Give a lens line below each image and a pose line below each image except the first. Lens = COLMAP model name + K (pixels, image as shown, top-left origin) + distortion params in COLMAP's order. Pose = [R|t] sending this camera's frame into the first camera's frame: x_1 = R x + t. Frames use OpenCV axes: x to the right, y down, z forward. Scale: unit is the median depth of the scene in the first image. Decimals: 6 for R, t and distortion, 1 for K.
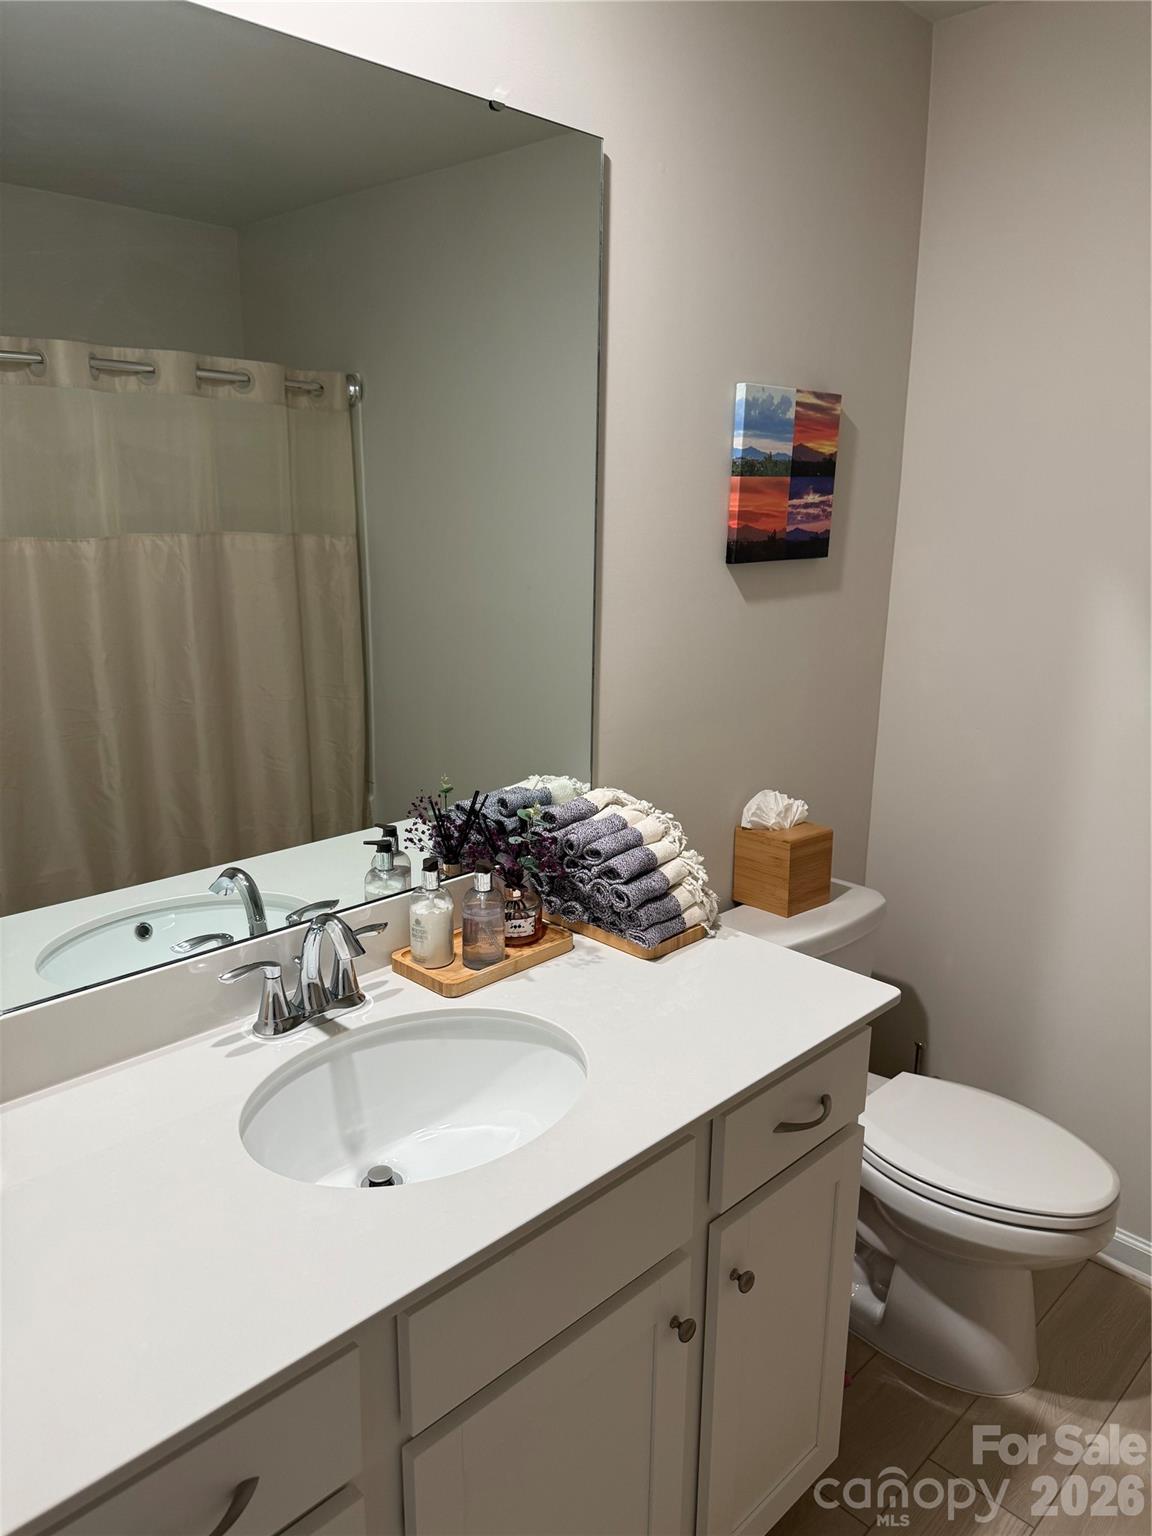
lens RADIAL K [[1096.2, 0, 576.0], [0, 1096.2, 768.0], [0, 0, 1]] dist [0.084567, -0.102305]
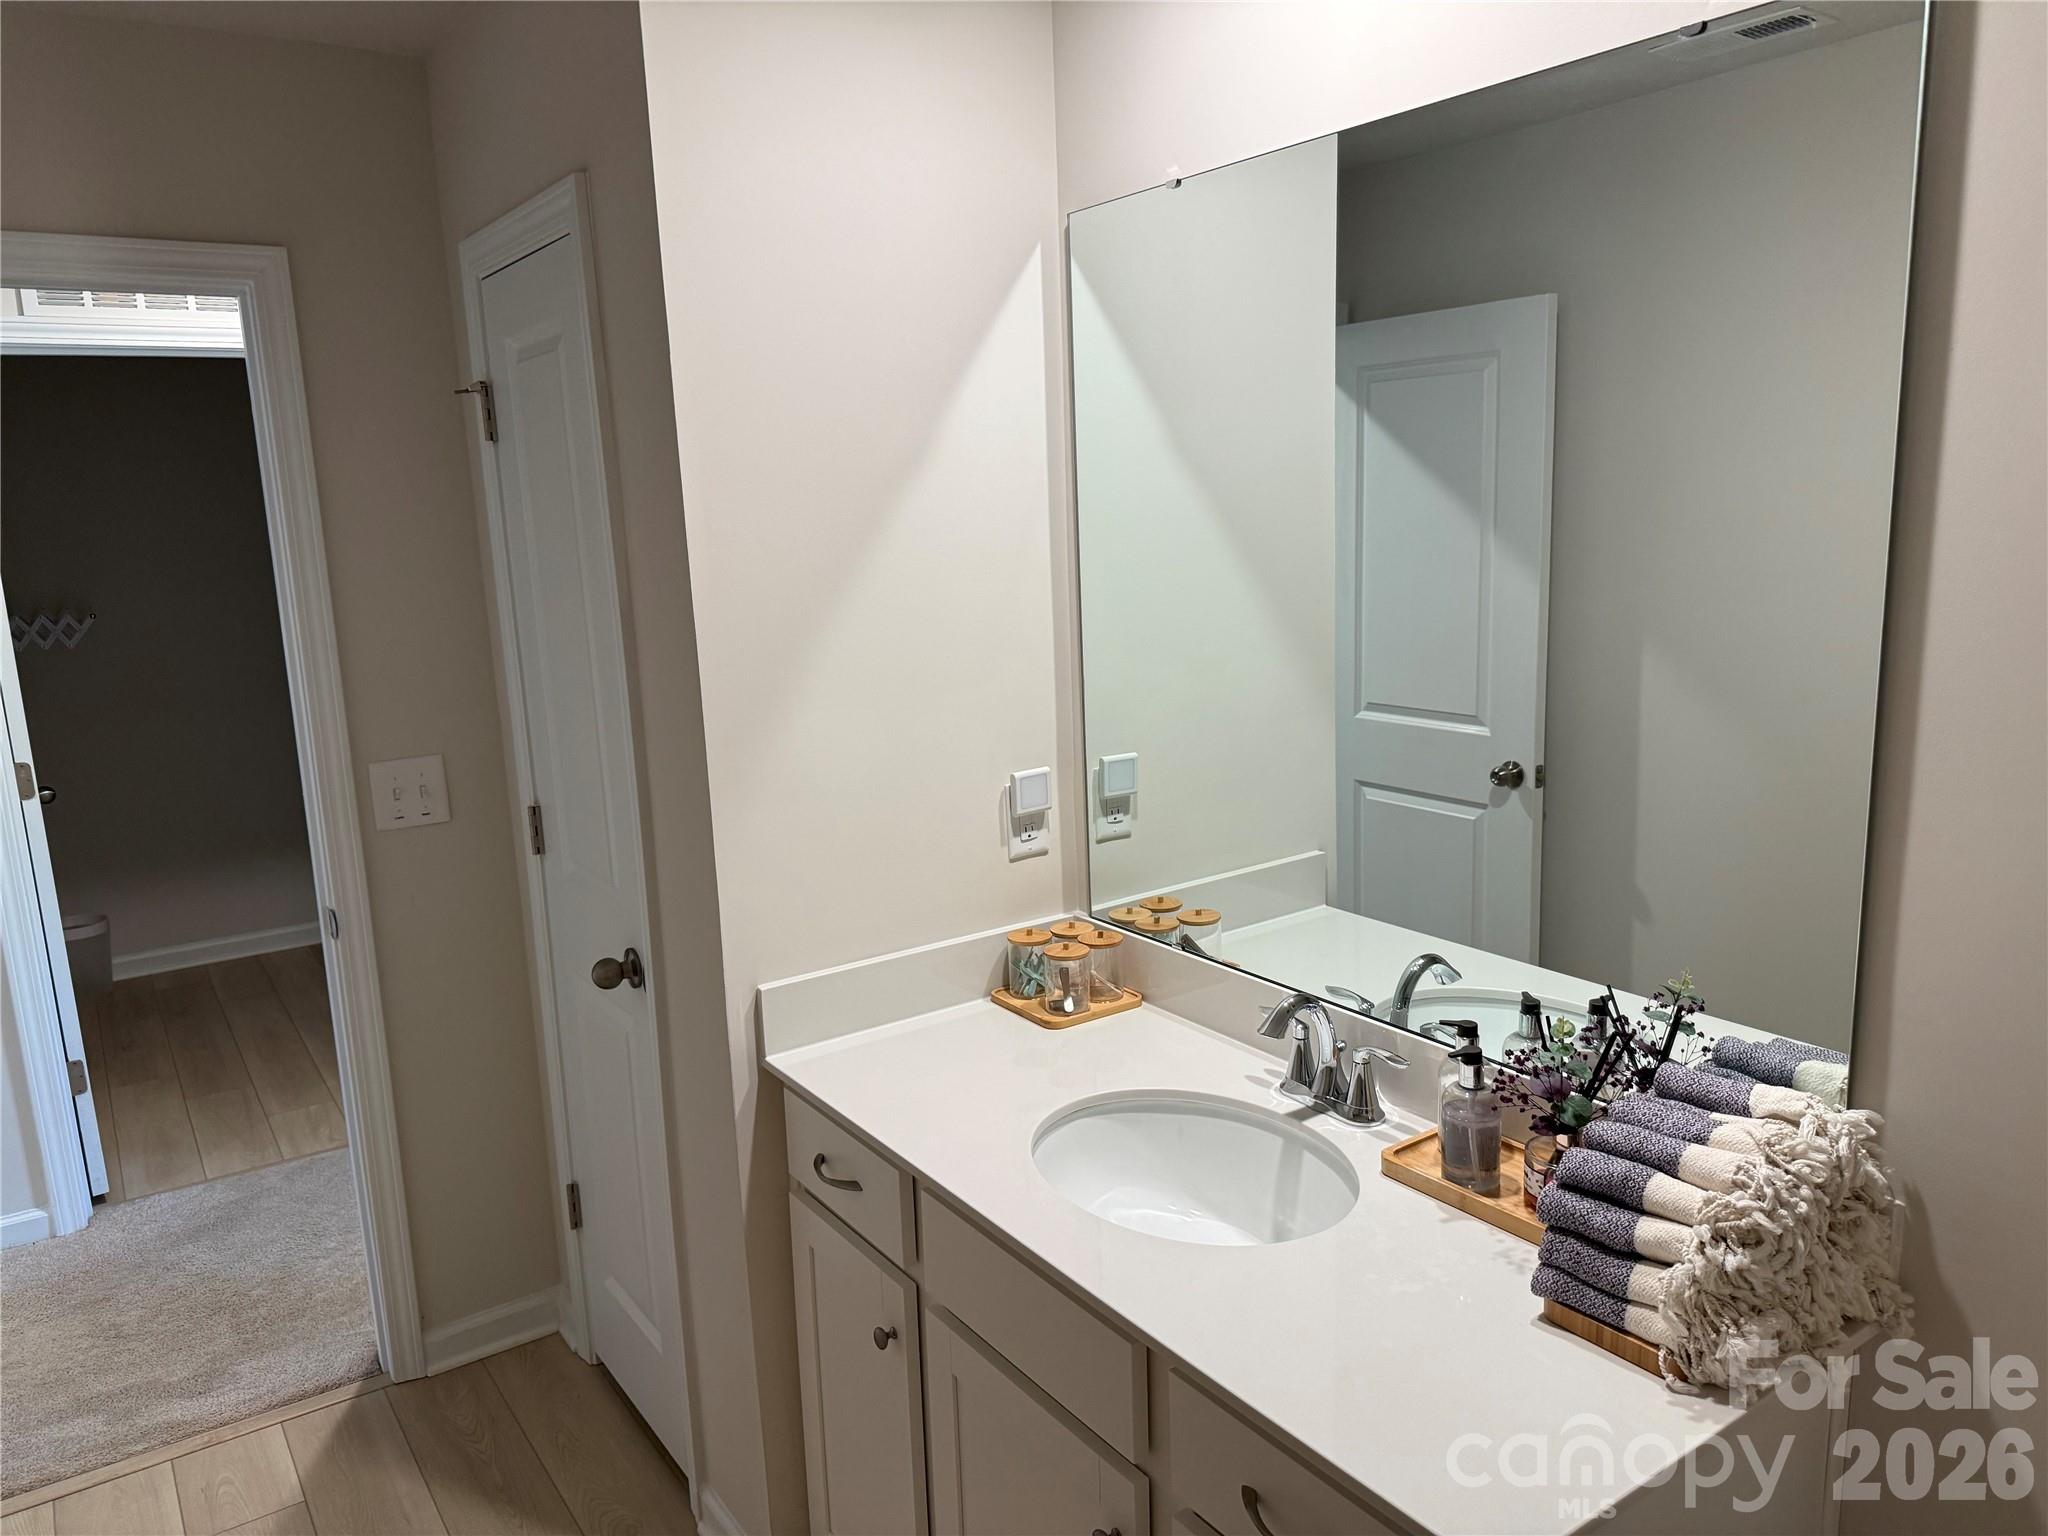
lens RADIAL K [[1461.7, 0, 1024.0], [0, 1461.7, 768.0], [0, 0, 1]] dist [0.084567, -0.102305]
pose [[-0.169866, 0.187117, -0.967539, 0.915668], [-0.208964, 0.952642, 0.220923, -0.260686], [0.963057, 0.239708, -0.122721, 0.763629]]
